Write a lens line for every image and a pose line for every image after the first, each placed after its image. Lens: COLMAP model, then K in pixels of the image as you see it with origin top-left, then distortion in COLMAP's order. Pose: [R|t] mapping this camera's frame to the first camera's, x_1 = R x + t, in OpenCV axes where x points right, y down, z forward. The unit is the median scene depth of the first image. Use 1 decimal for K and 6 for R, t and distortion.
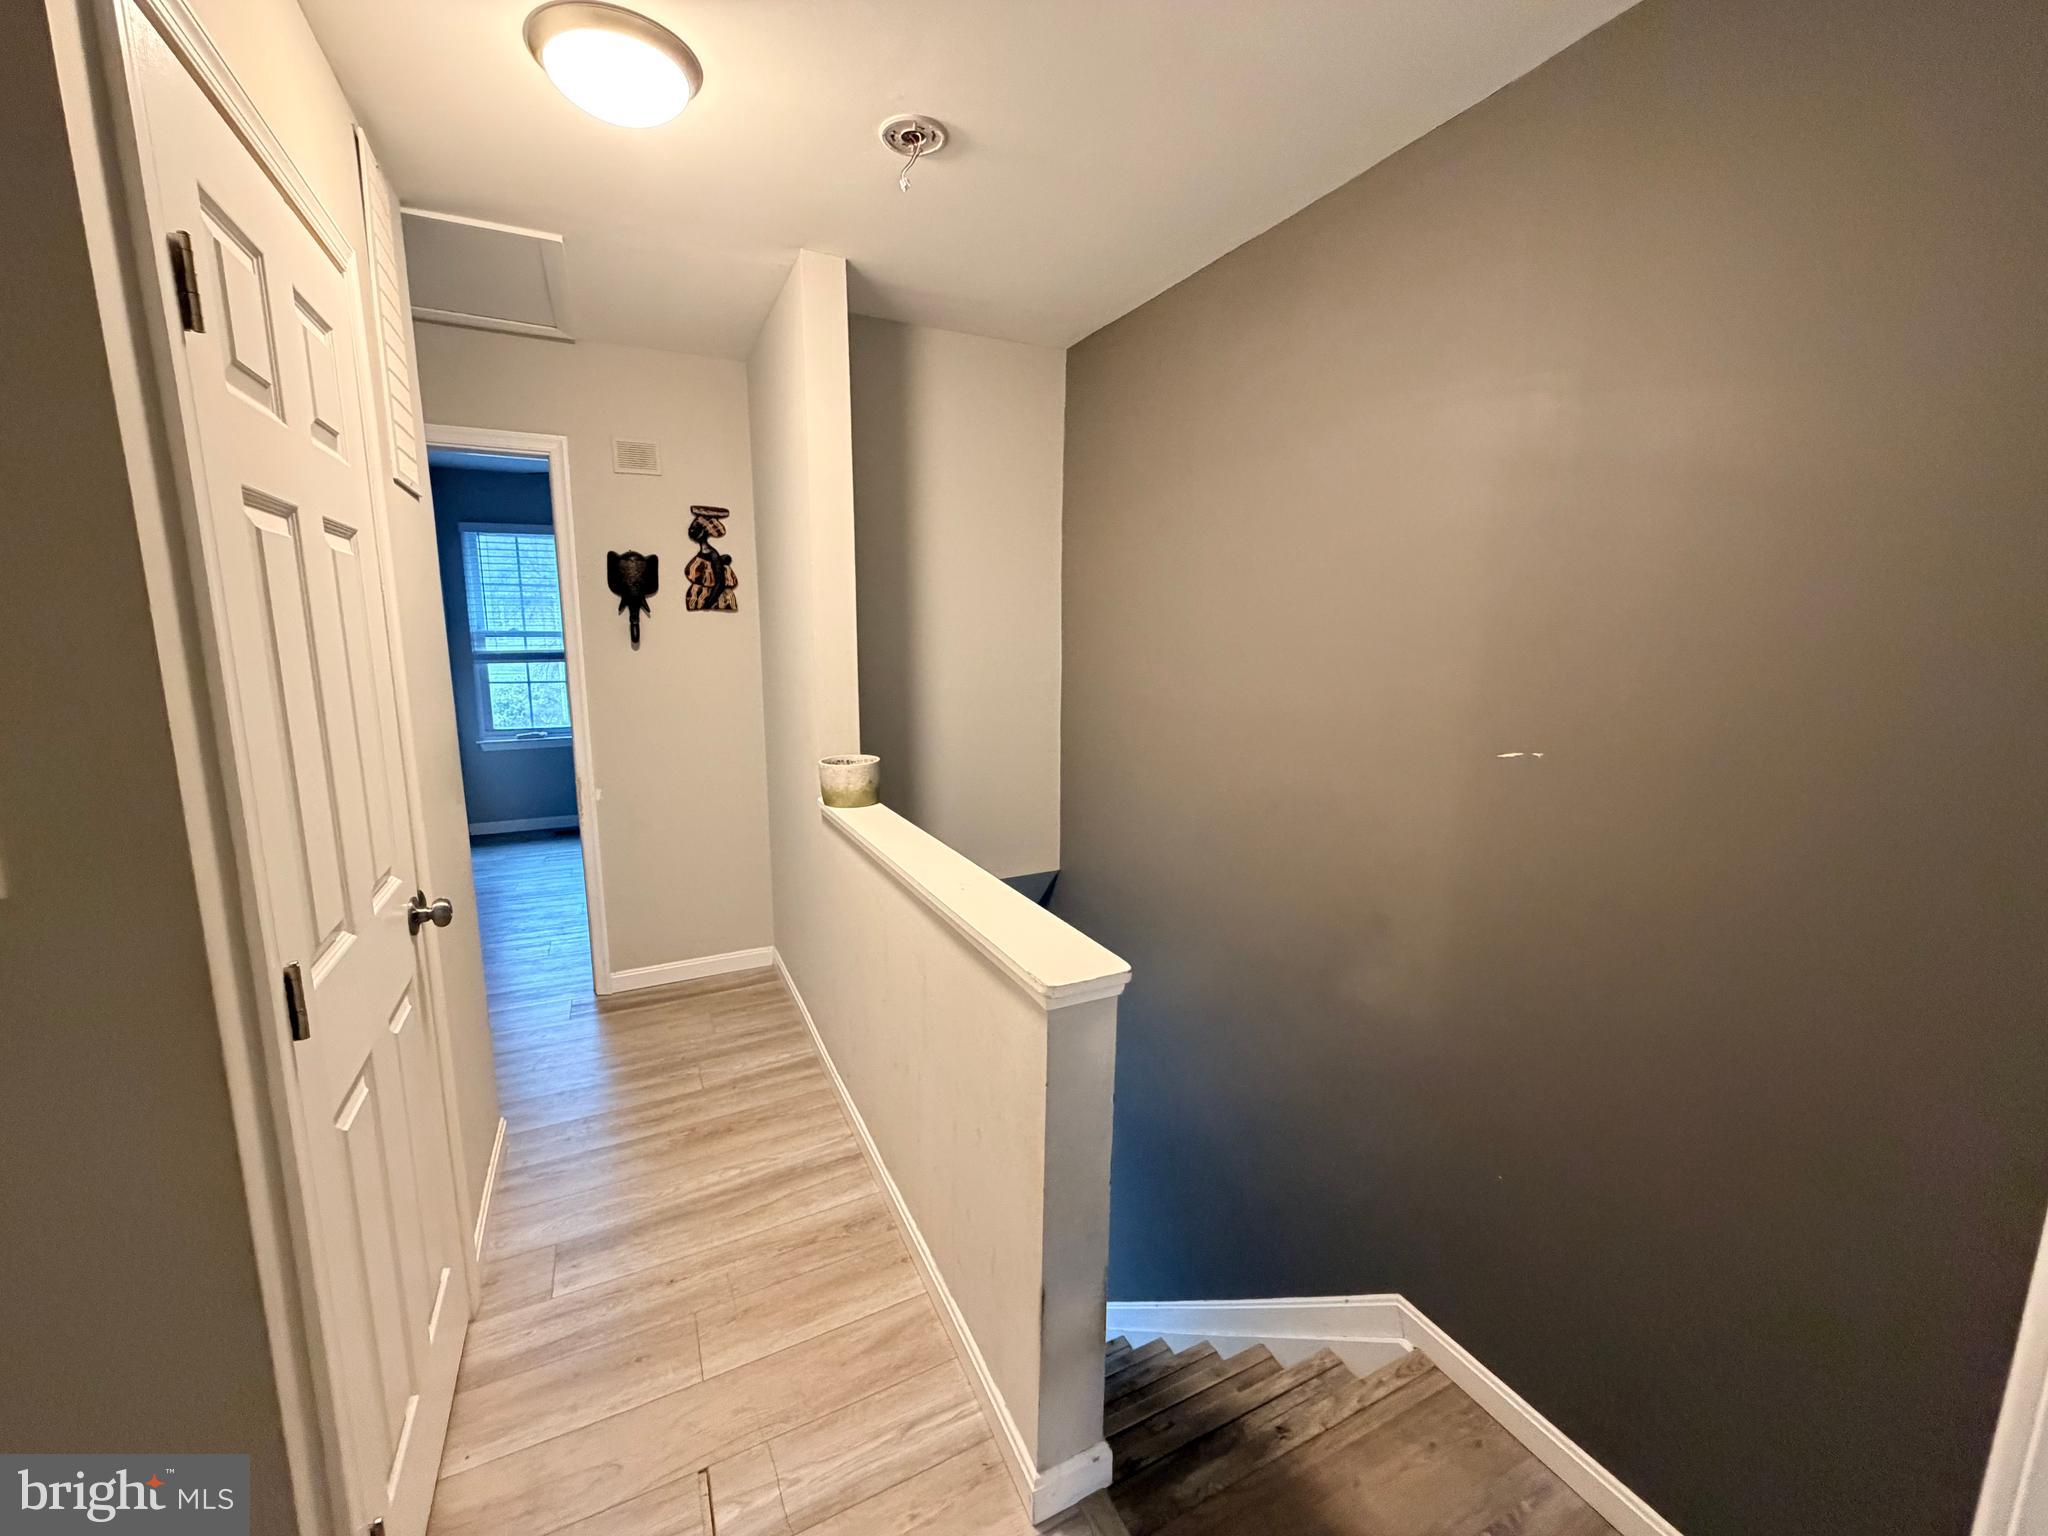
lens RADIAL K [[815.2, 0, 1023.8], [0, 815.2, 766.1], [0, 0, 1]] dist [-0.000064, 0.000228]
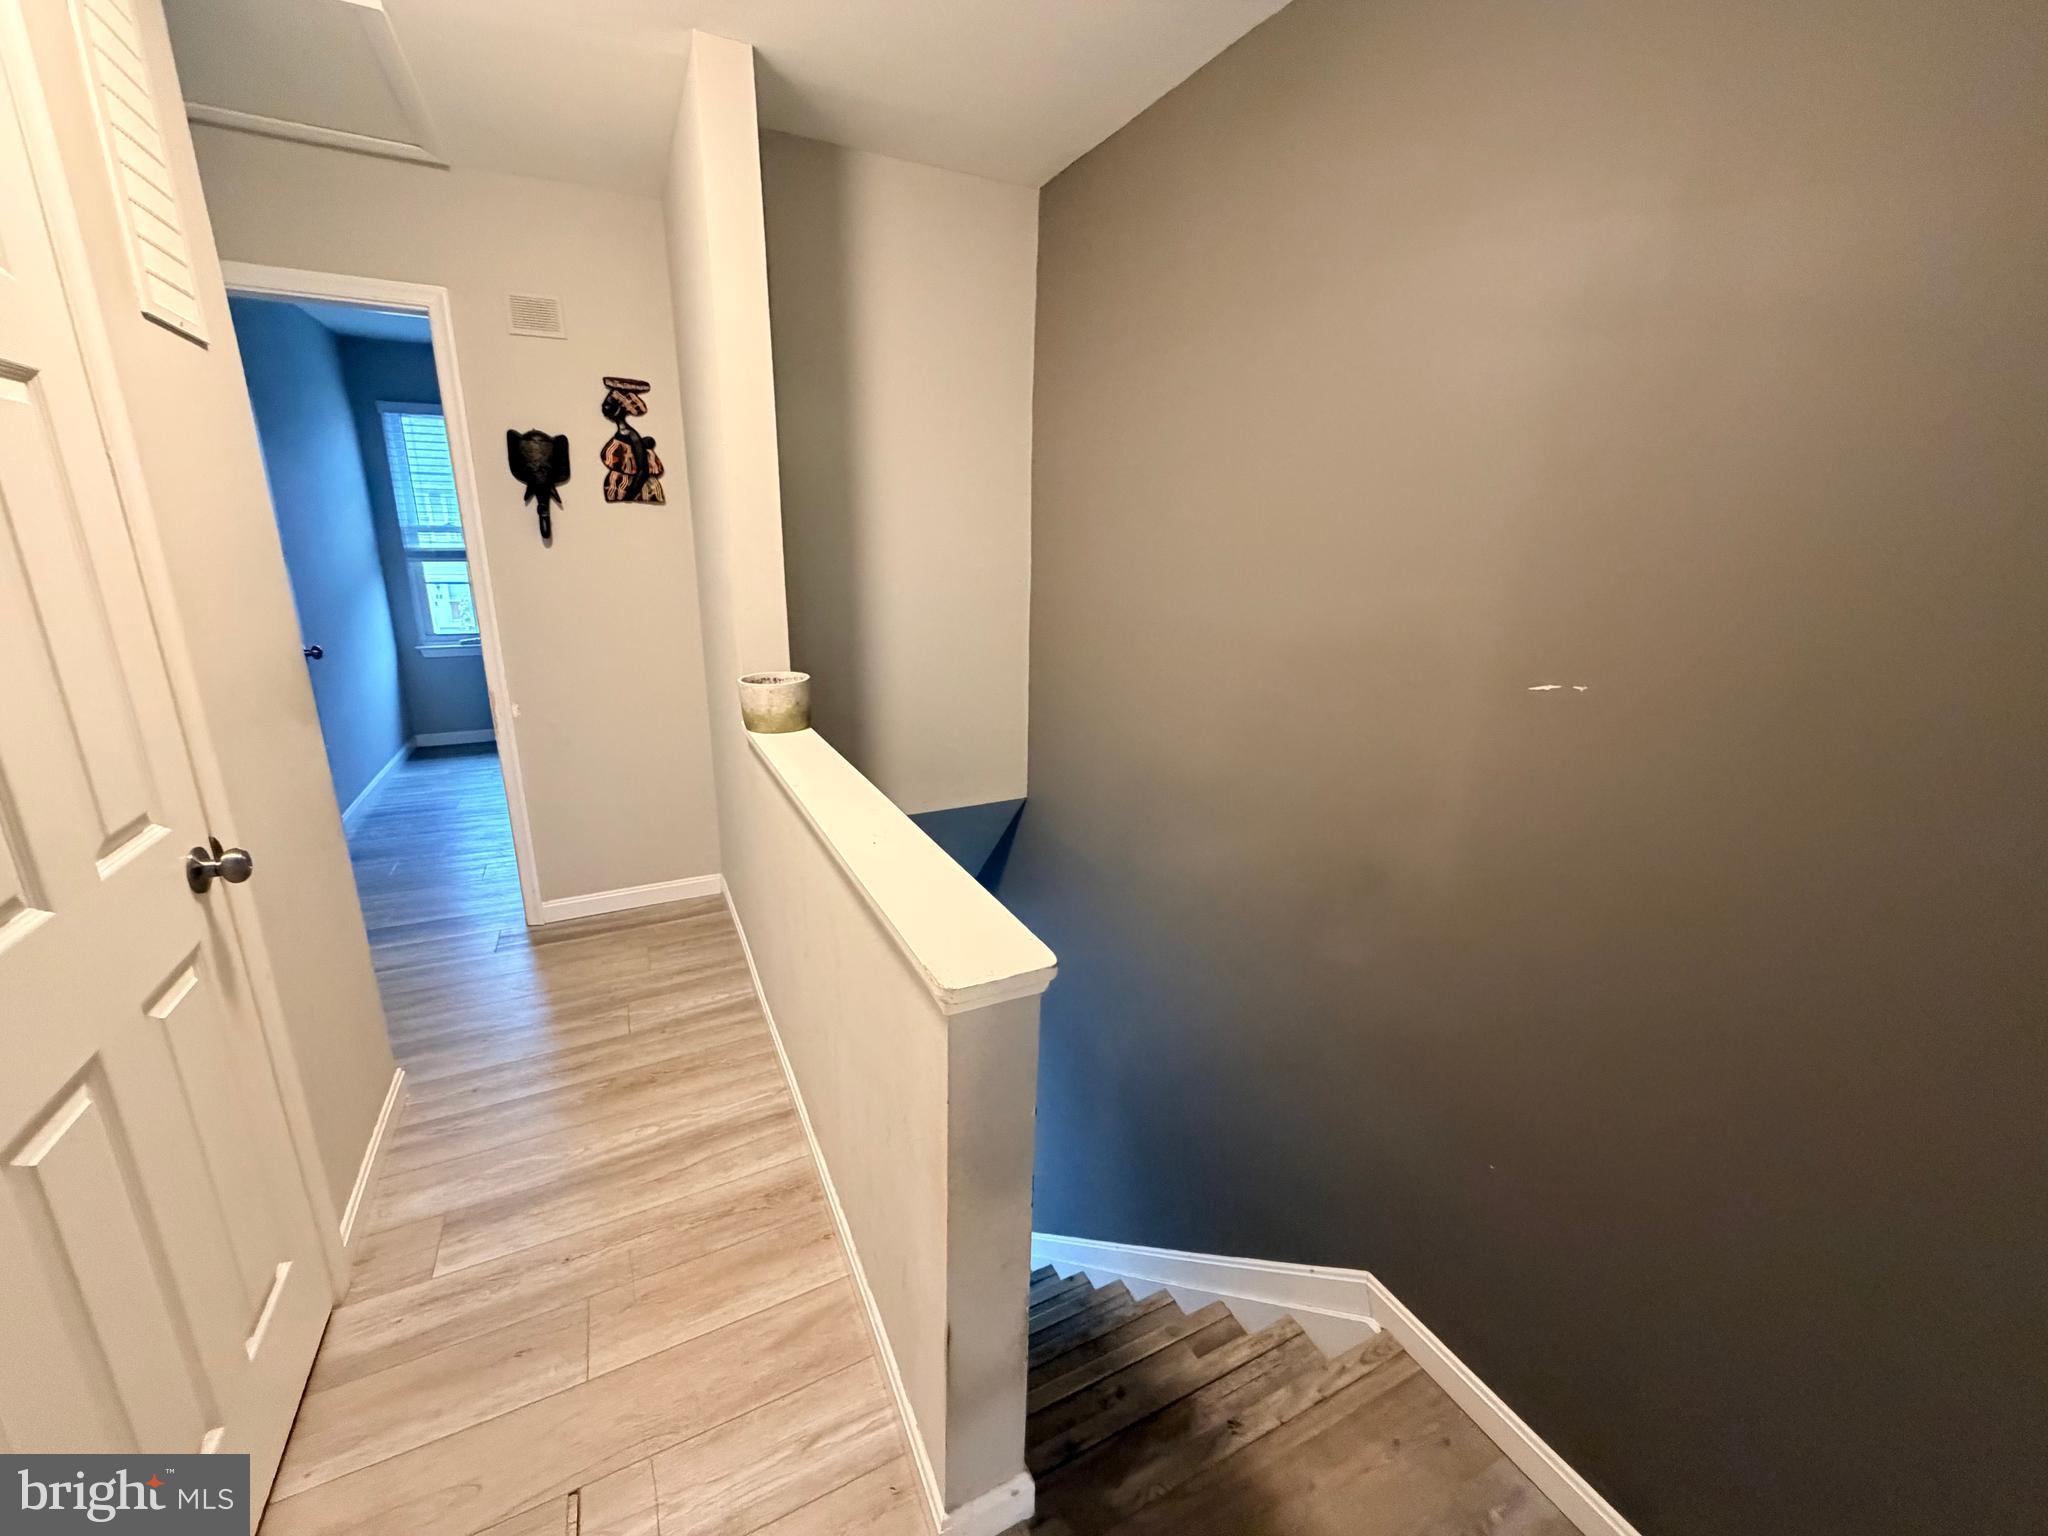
lens RADIAL K [[815.2, 0, 1022.3], [0, 815.2, 766.4], [0, 0, 1]] dist [-0.000064, 0.000228]
pose [[0.999920, 0.011685, 0.004923, 0.058912], [-0.012158, 0.993809, 0.110431, -0.016285], [-0.003602, -0.110482, 0.993872, 0.153177]]
